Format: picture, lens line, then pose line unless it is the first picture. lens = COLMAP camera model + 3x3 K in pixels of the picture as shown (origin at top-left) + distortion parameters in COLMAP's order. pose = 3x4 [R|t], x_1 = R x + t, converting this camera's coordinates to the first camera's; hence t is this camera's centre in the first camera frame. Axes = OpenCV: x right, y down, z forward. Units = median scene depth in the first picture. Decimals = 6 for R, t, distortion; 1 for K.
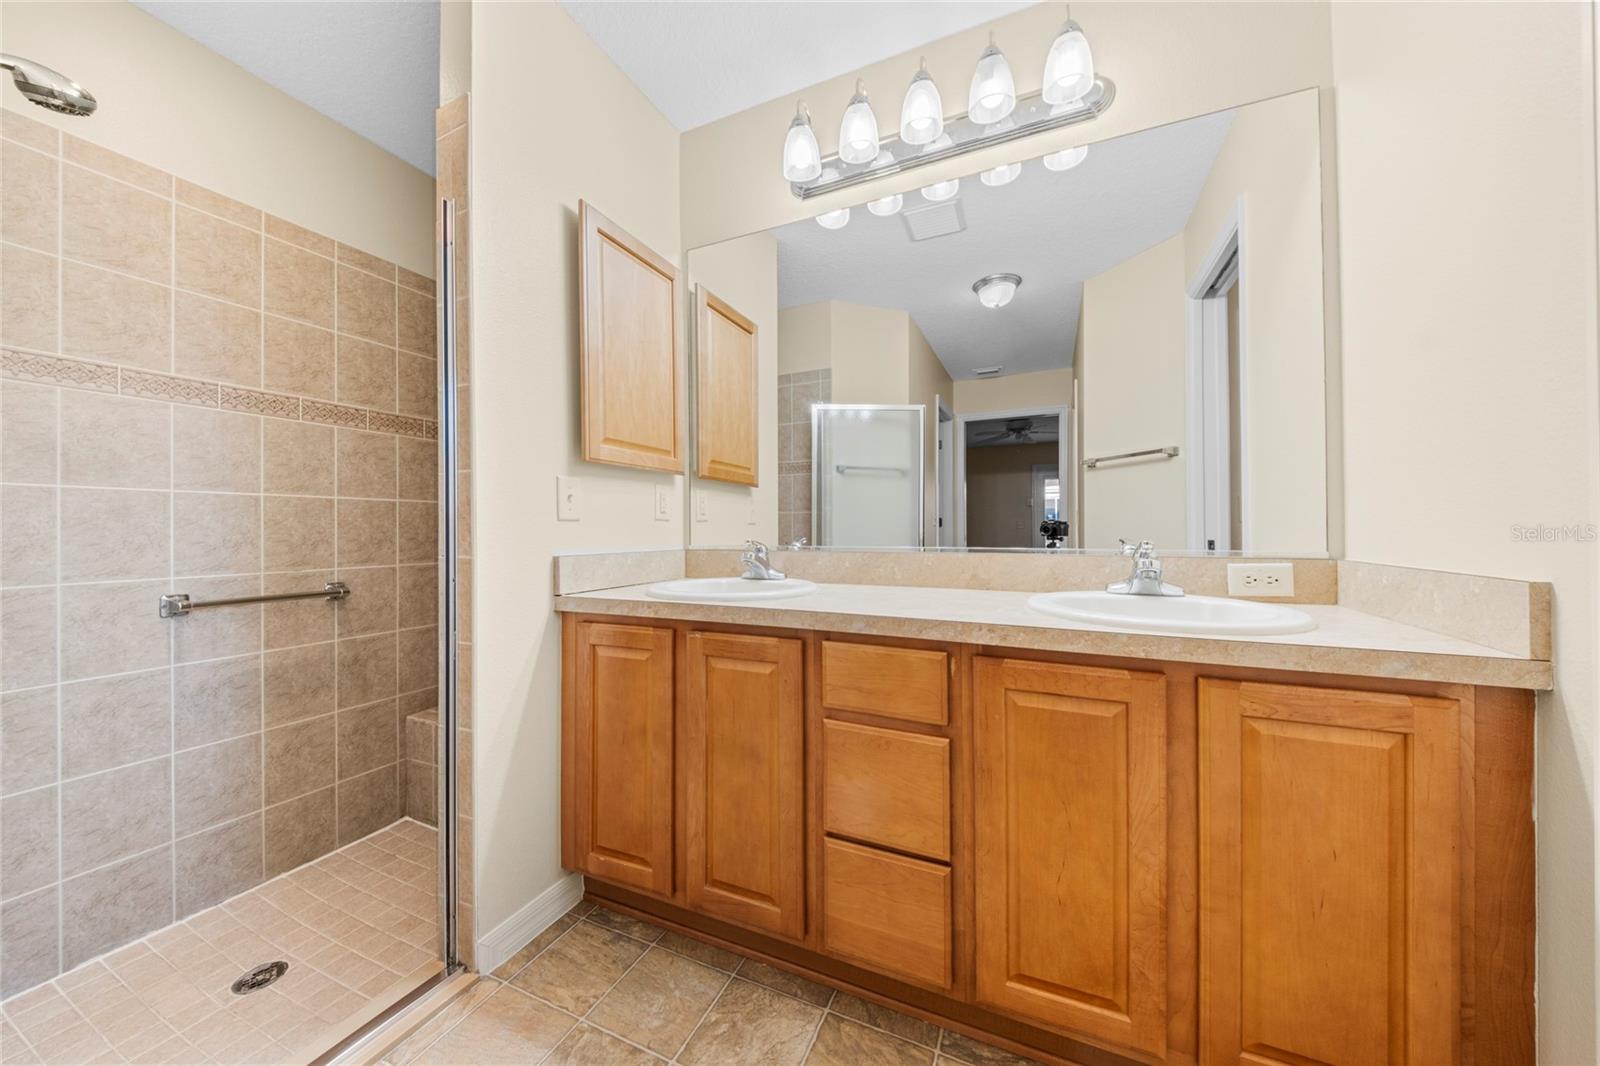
lens RADIAL K [[548.7, 0, 806.9], [0, 548.7, 522.4], [0, 0, 1]] dist [-0.002018, -0.000425]
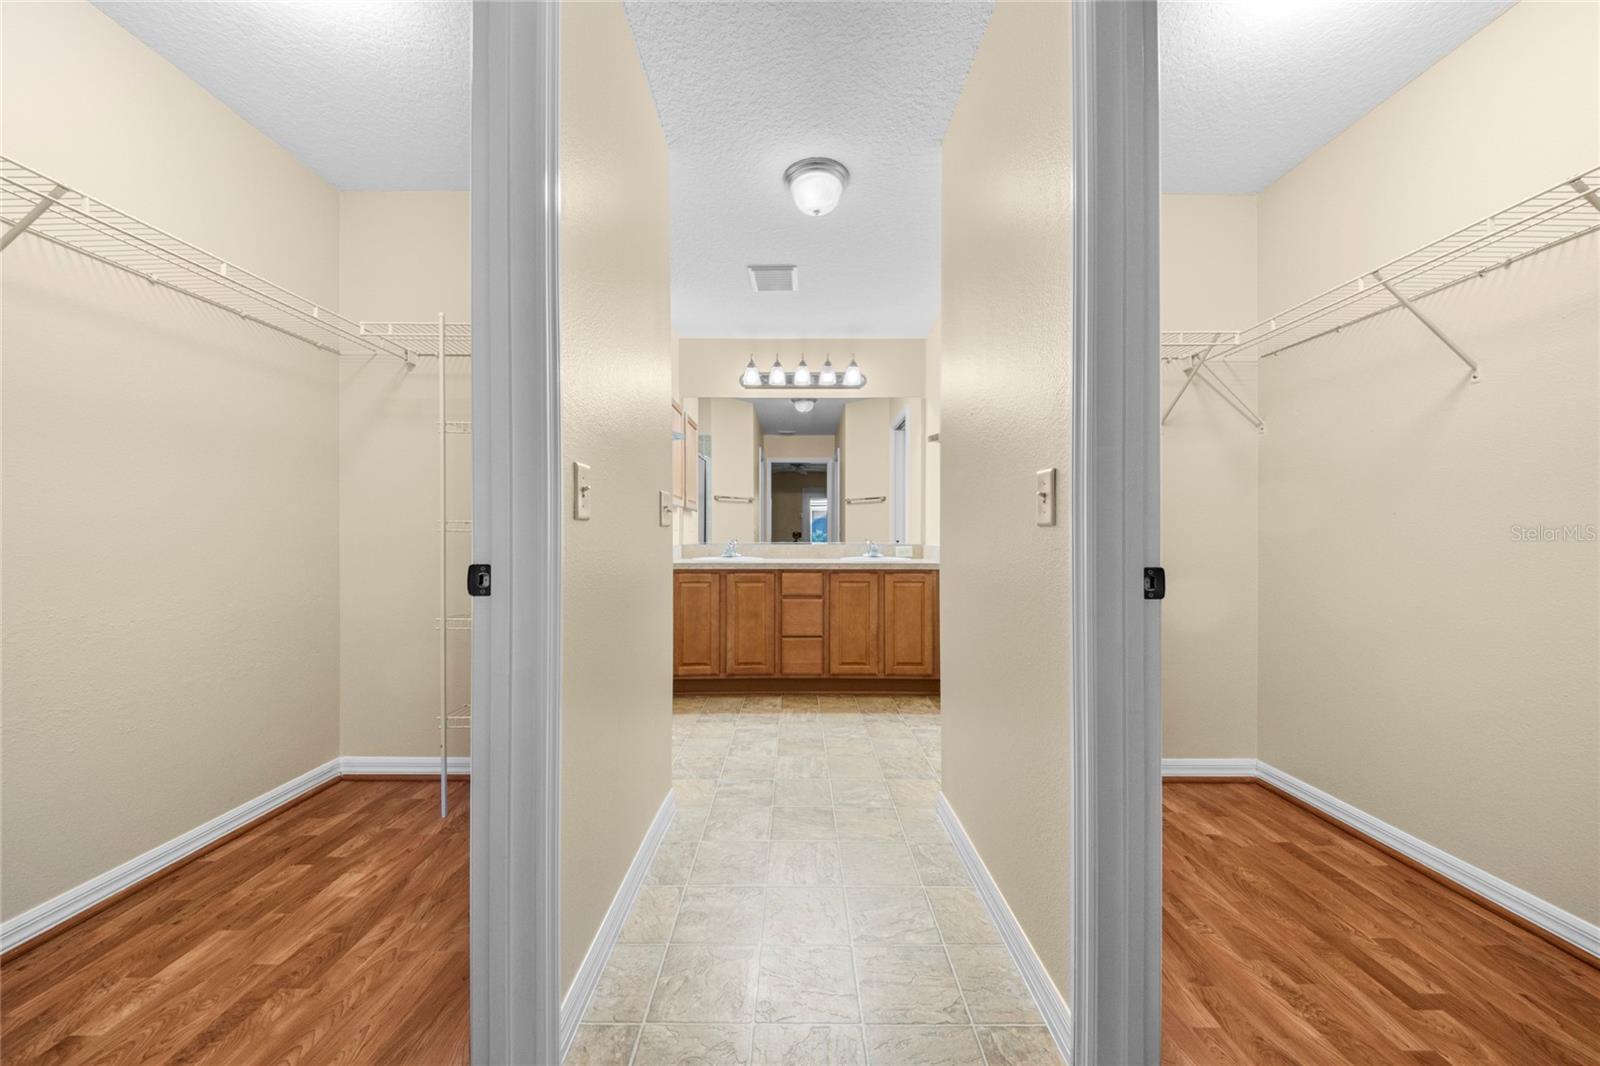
lens RADIAL K [[552.3, 0, 791.8], [0, 552.3, 529.6], [0, 0, 1]] dist [0.000012, -0.000077]
pose [[0.916217, 0.002432, 0.400676, -1.152522], [-0.007854, 0.999898, 0.011891, -0.062235], [-0.400606, -0.014041, 0.916143, -1.827678]]
